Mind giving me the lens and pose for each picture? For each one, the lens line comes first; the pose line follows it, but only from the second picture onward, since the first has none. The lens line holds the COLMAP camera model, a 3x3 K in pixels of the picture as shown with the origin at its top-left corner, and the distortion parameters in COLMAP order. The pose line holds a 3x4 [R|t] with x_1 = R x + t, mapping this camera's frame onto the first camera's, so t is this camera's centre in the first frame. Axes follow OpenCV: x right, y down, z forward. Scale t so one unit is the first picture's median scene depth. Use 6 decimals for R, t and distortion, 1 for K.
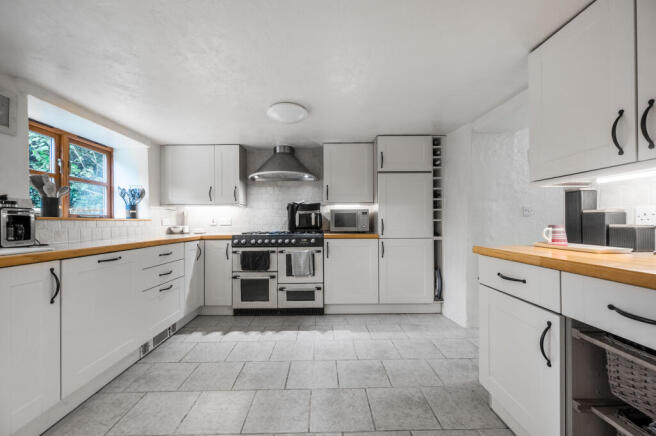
lens RADIAL K [[259.3, 0, 324.1], [0, 259.3, 219.3], [0, 0, 1]] dist [-0.000392, 0.000093]
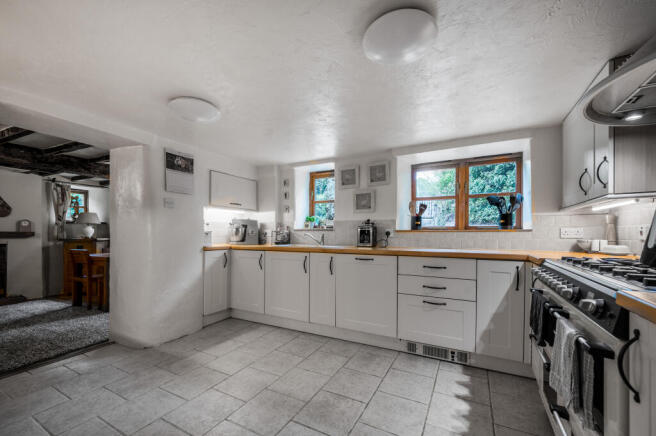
lens RADIAL K [[263.9, 0, 333.4], [0, 263.9, 235.8], [0, 0, 1]] dist [-0.000971, 0.000039]
pose [[-0.470042, 0.010530, -0.882581, 0.335610], [0.011023, 0.999921, 0.006060, 0.007281], [0.882575, -0.006880, -0.470121, 0.905311]]
